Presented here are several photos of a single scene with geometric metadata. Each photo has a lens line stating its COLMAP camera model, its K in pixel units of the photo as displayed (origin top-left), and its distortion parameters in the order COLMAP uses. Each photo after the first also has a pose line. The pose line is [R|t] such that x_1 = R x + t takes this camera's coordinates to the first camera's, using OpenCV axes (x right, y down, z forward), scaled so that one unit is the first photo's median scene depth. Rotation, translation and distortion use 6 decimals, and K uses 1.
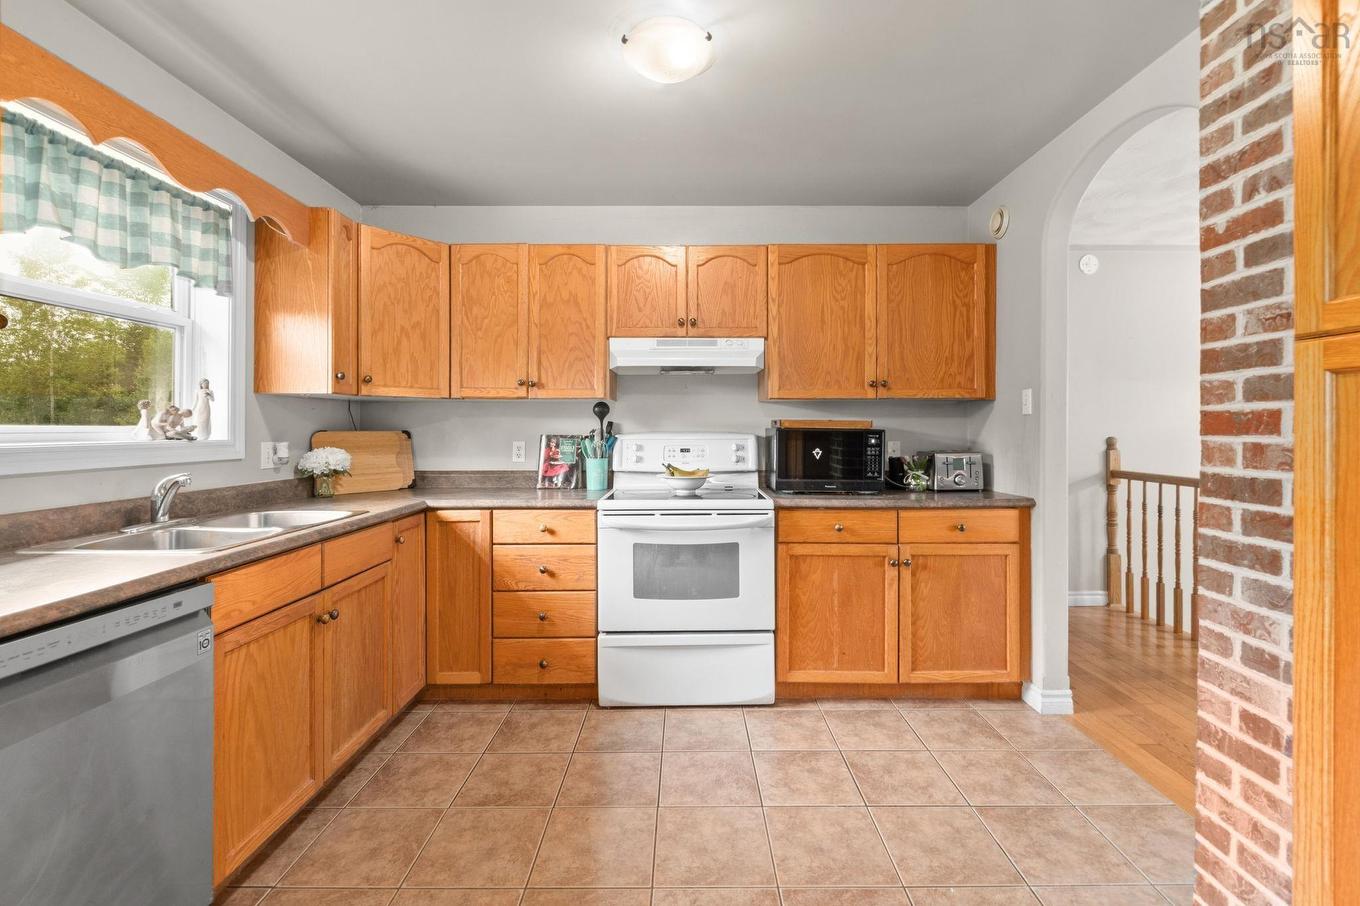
lens RADIAL K [[600.2, 0, 690.6], [0, 600.2, 429.0], [0, 0, 1]] dist [0.006388, -0.007096]
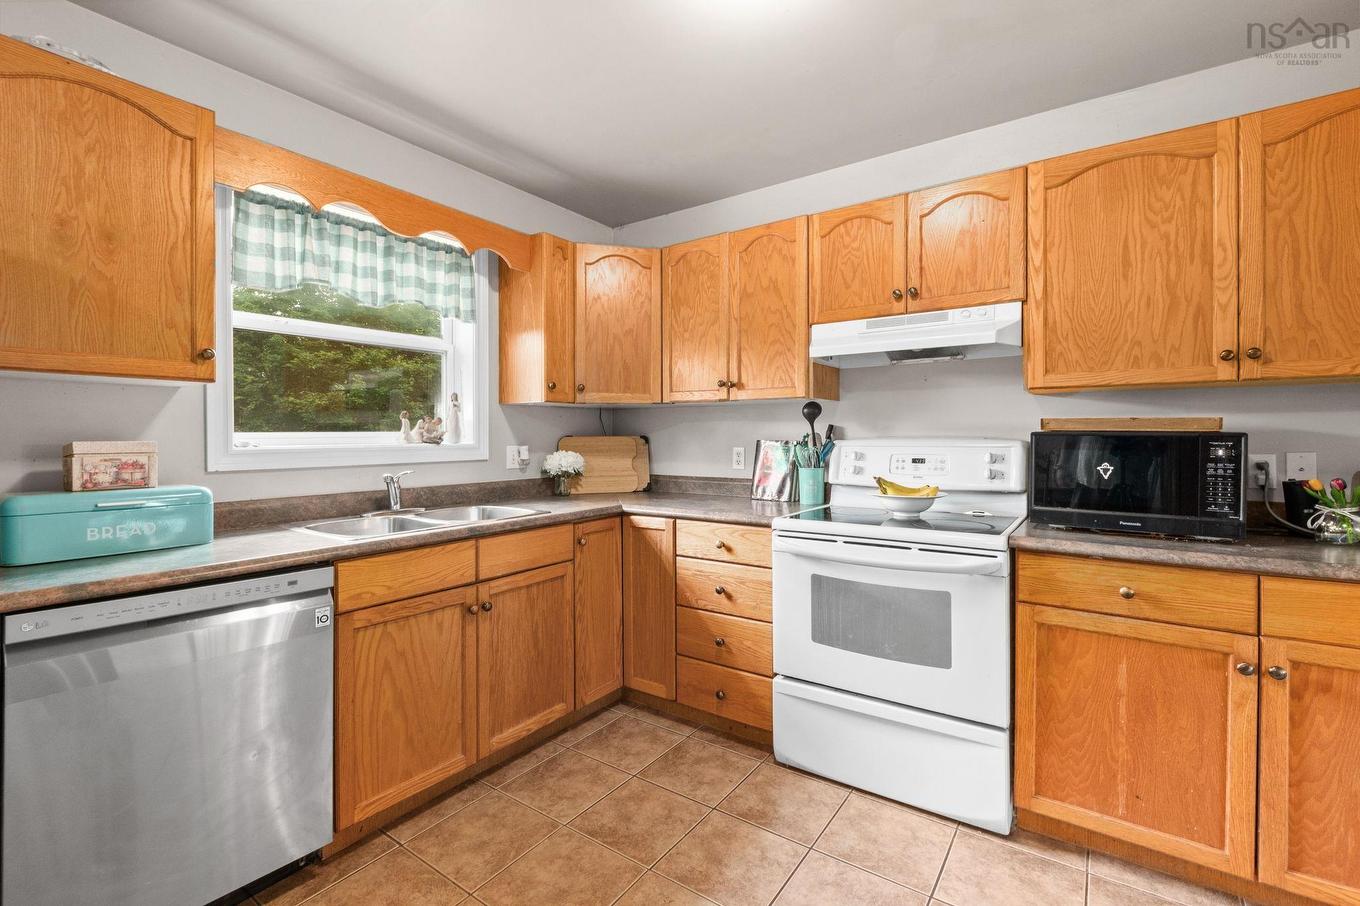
lens RADIAL K [[600.2, 0, 690.7], [0, 600.2, 438.9], [0, 0, 1]] dist [0.006388, -0.007096]
pose [[0.819829, 0.001521, -0.572607, 0.236628], [0.002991, 0.999971, 0.006939, 0.001512], [0.572601, -0.007402, 0.819801, 0.243544]]
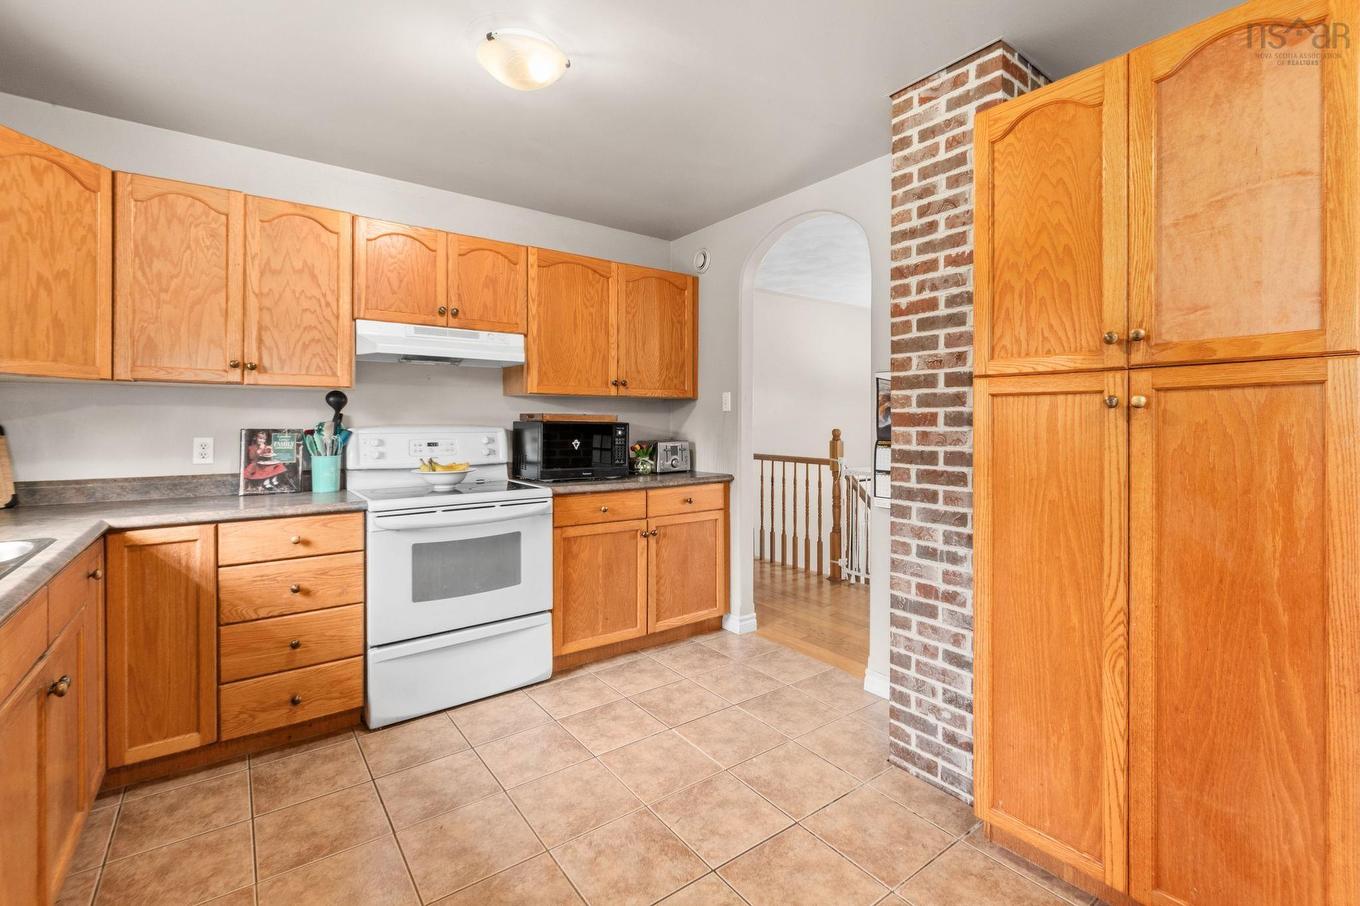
lens RADIAL K [[600.2, 0, 682.8], [0, 600.2, 421.5], [0, 0, 1]] dist [0.006388, -0.007096]
pose [[0.804222, 0.001848, 0.594326, -0.314753], [-0.002049, 0.999998, -0.000336, -0.001286], [-0.594326, -0.000948, 0.804224, -0.003283]]
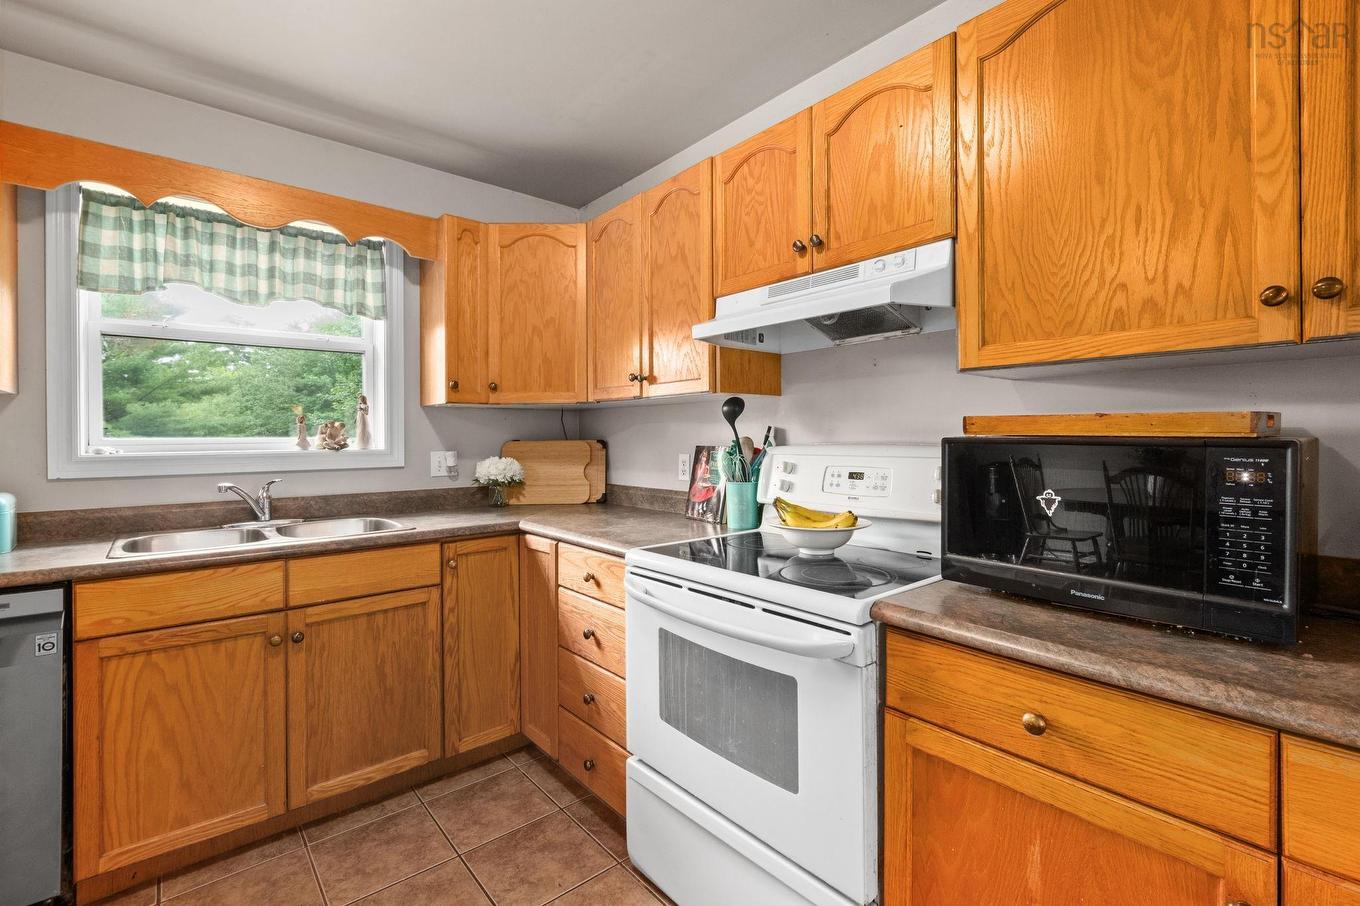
lens RADIAL K [[600.2, 0, 687.4], [0, 600.2, 436.5], [0, 0, 1]] dist [0.006388, -0.007096]
pose [[0.649830, -0.003285, -0.760072, 0.387530], [0.005883, 0.999982, 0.000708, -0.002904], [0.760057, -0.004931, 0.649838, 0.631441]]
